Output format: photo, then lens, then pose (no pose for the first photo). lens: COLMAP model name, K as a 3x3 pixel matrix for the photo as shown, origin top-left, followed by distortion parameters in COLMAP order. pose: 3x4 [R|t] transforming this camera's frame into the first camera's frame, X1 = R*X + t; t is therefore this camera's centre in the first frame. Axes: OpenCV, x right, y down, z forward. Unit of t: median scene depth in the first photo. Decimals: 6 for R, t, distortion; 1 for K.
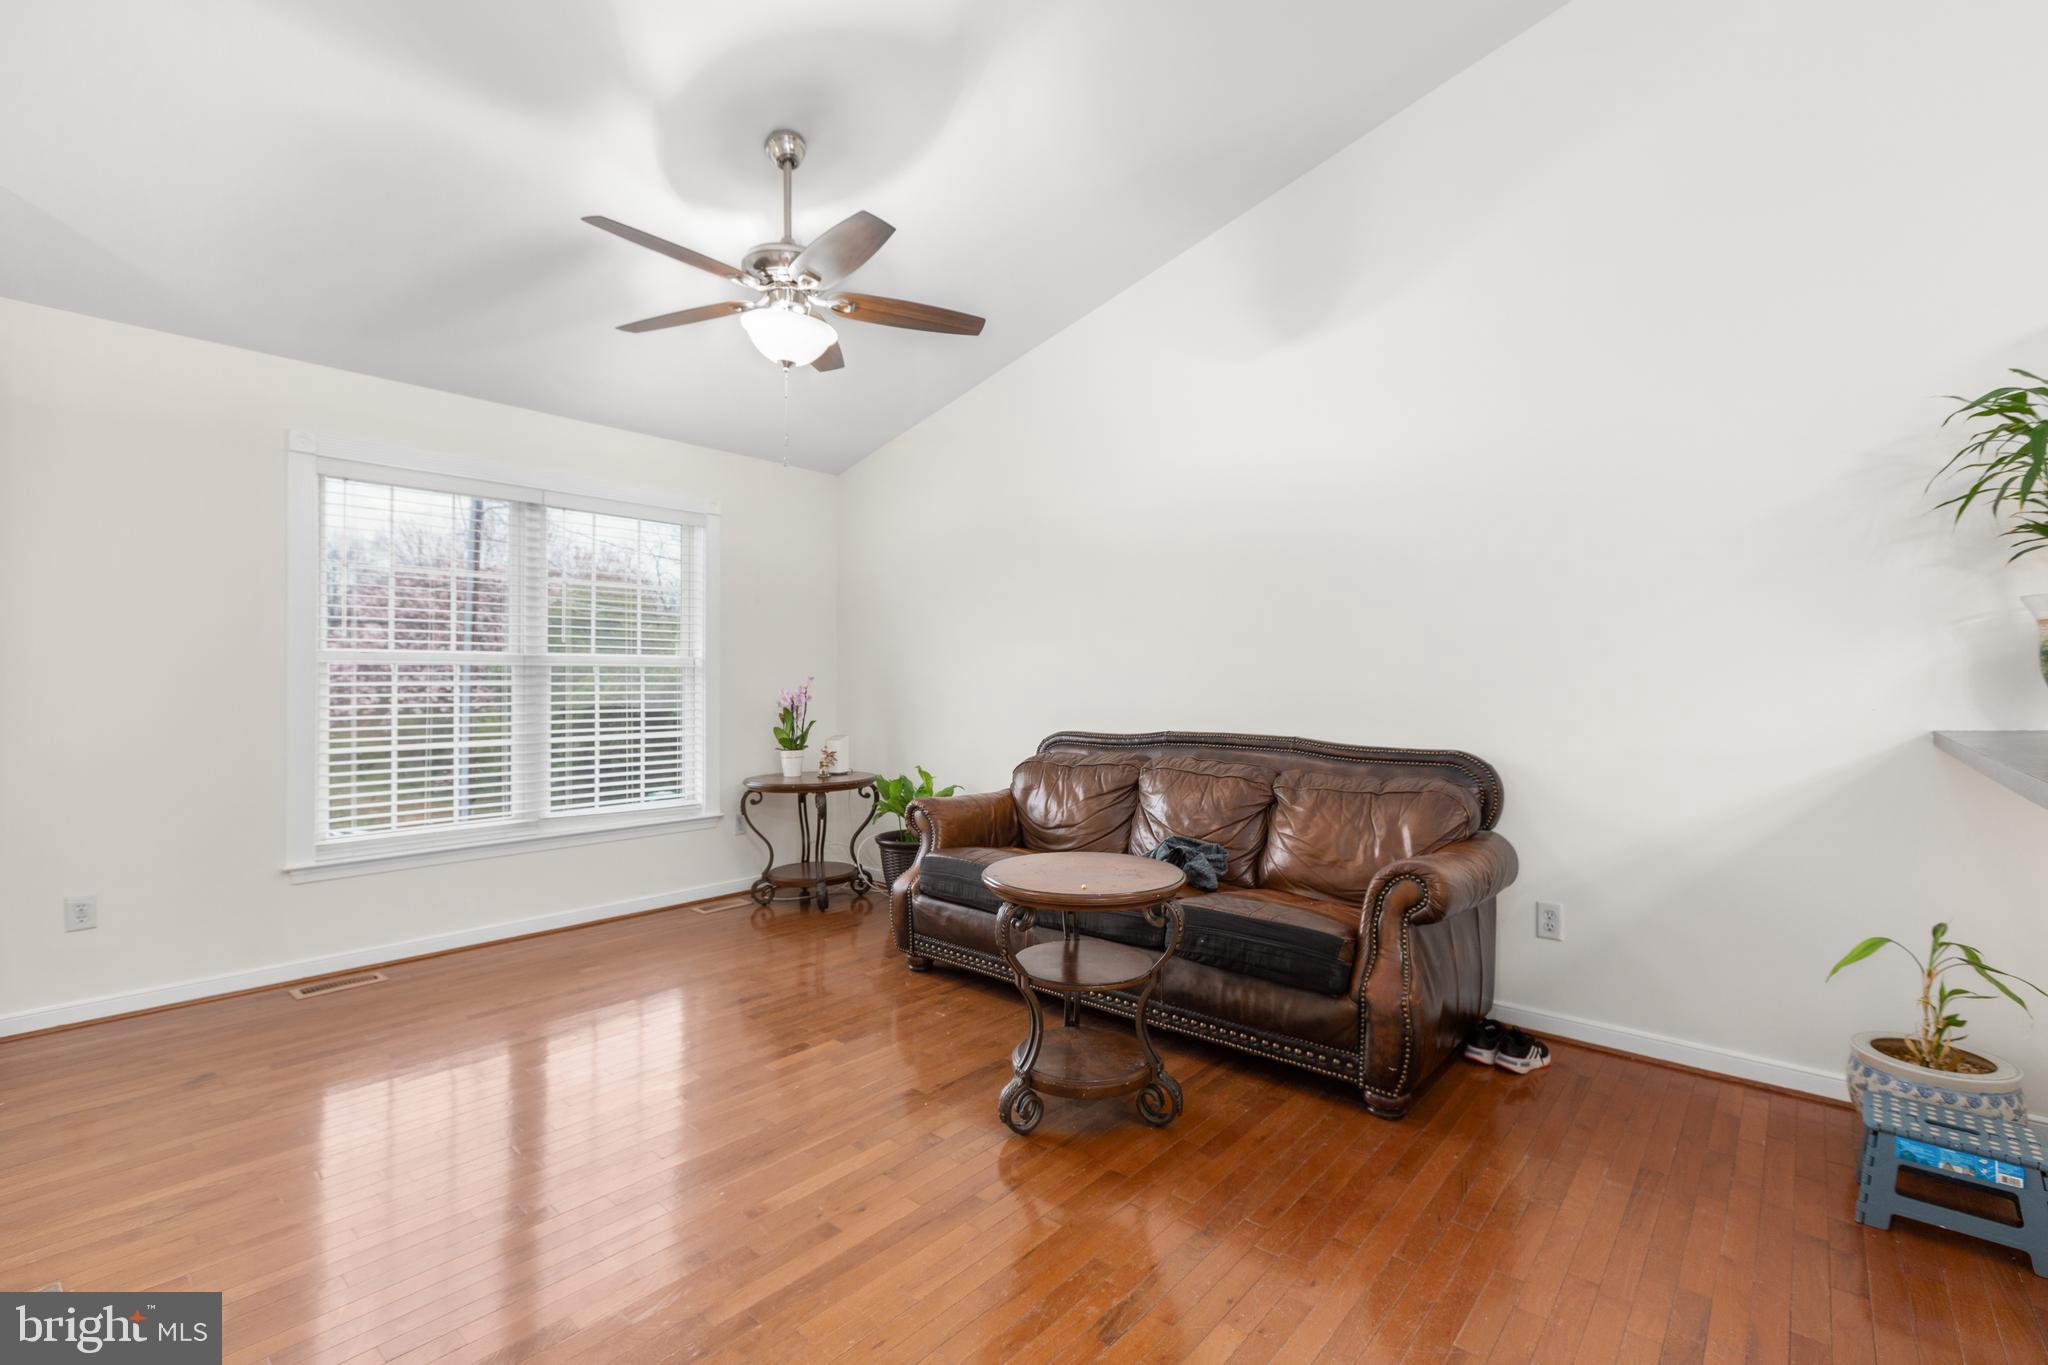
lens RADIAL K [[928.6, 0, 1014.8], [0, 928.6, 680.5], [0, 0, 1]] dist [0.001747, -0.000540]
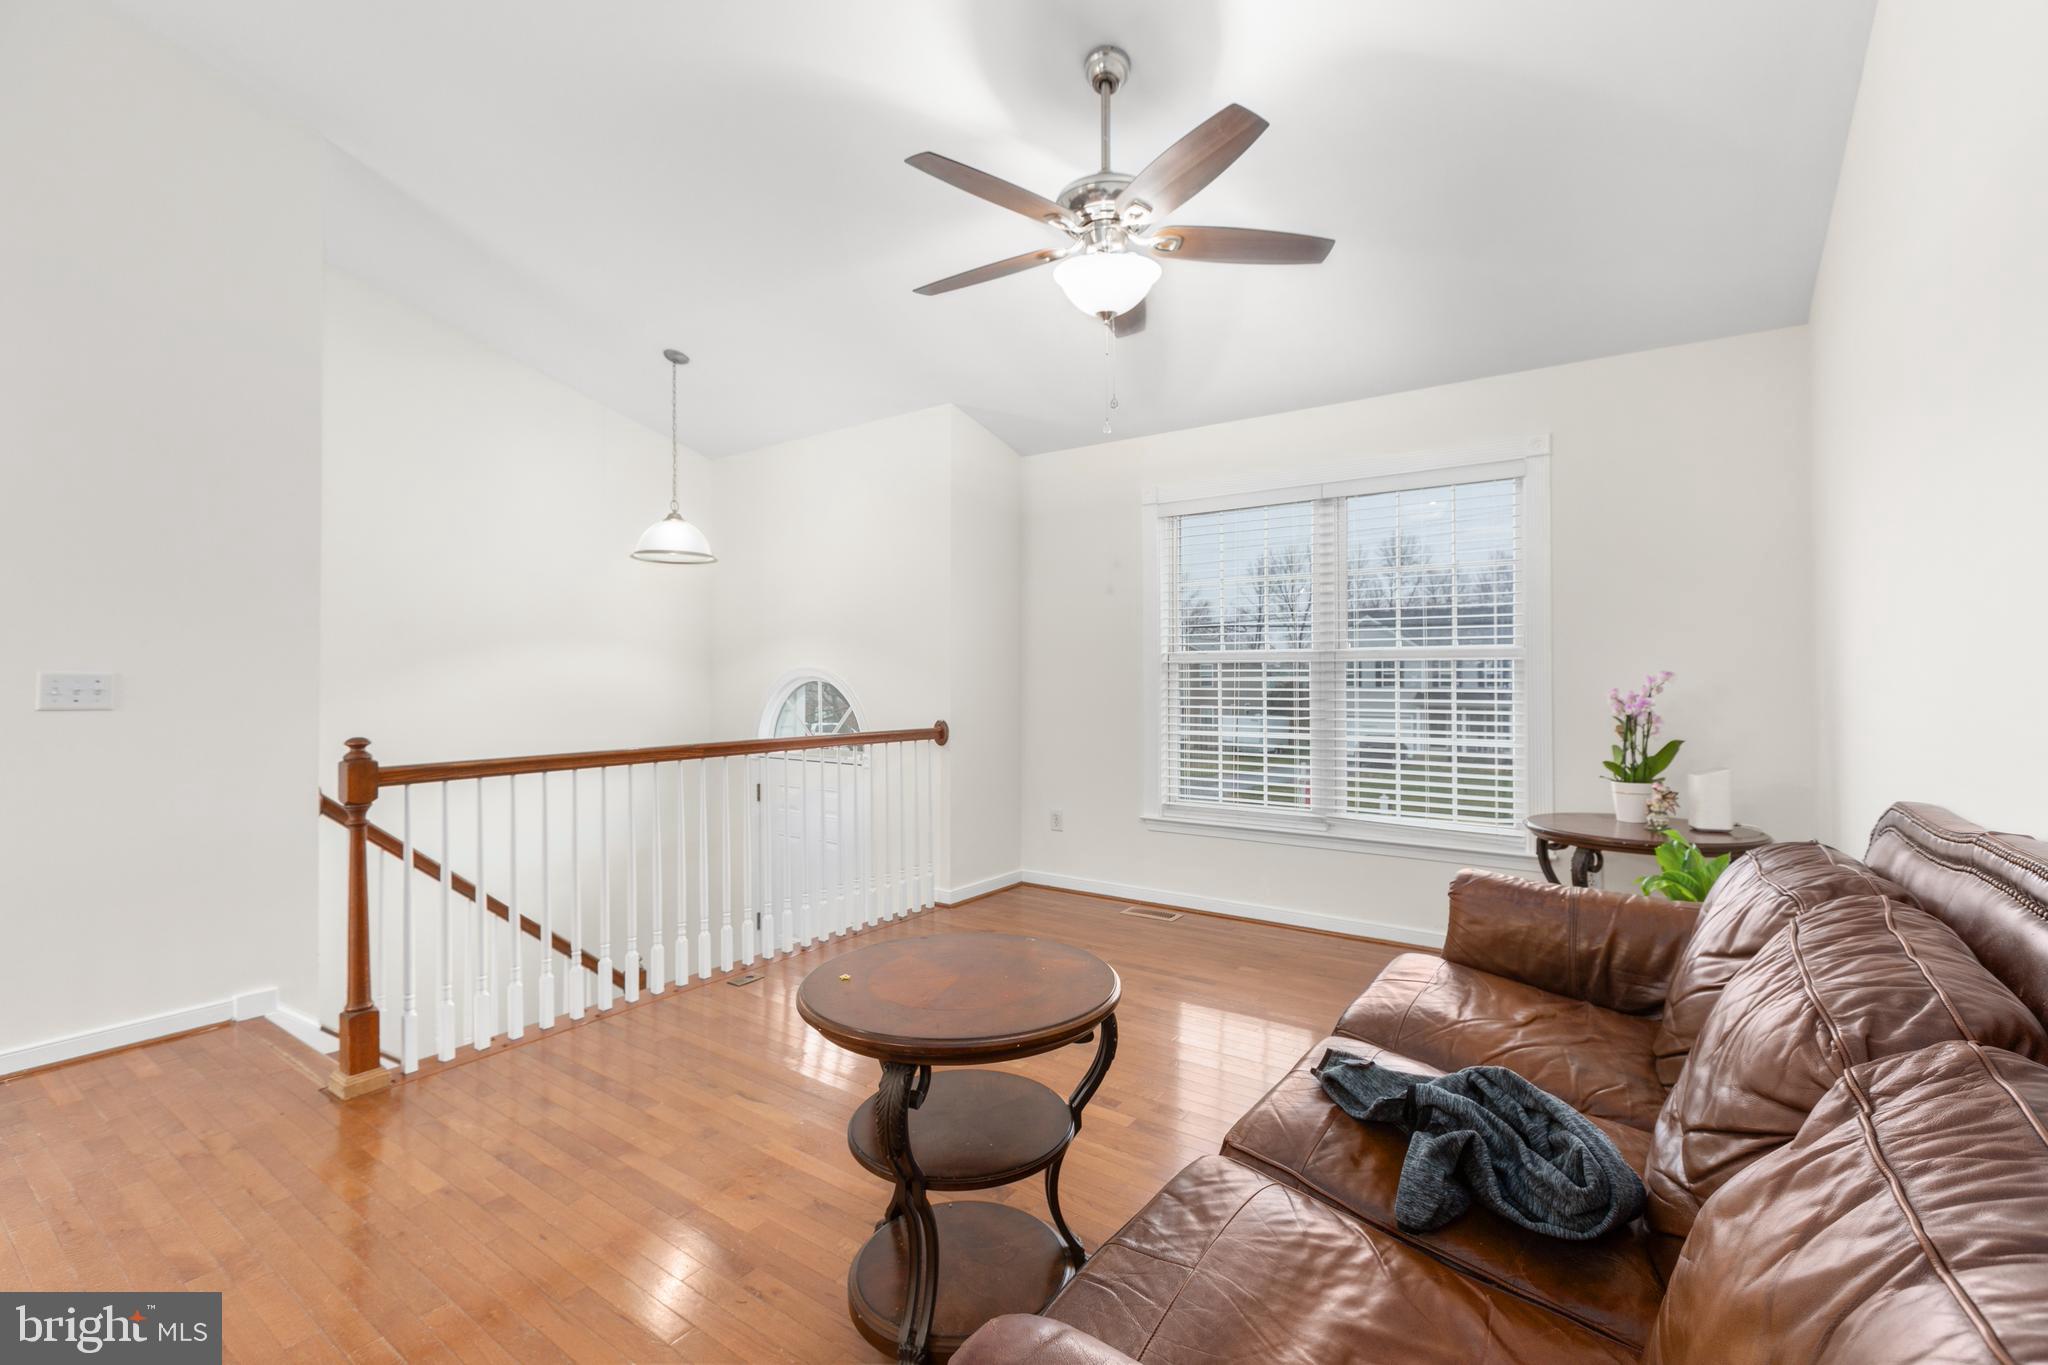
lens RADIAL K [[928.6, 0, 1011.6], [0, 928.6, 677.1], [0, 0, 1]] dist [0.001747, -0.000540]
pose [[0.099506, -0.000023, -0.995037, 0.389170], [-0.004884, 0.999988, -0.000511, 0.002953], [0.995025, 0.004910, 0.099505, 0.507769]]
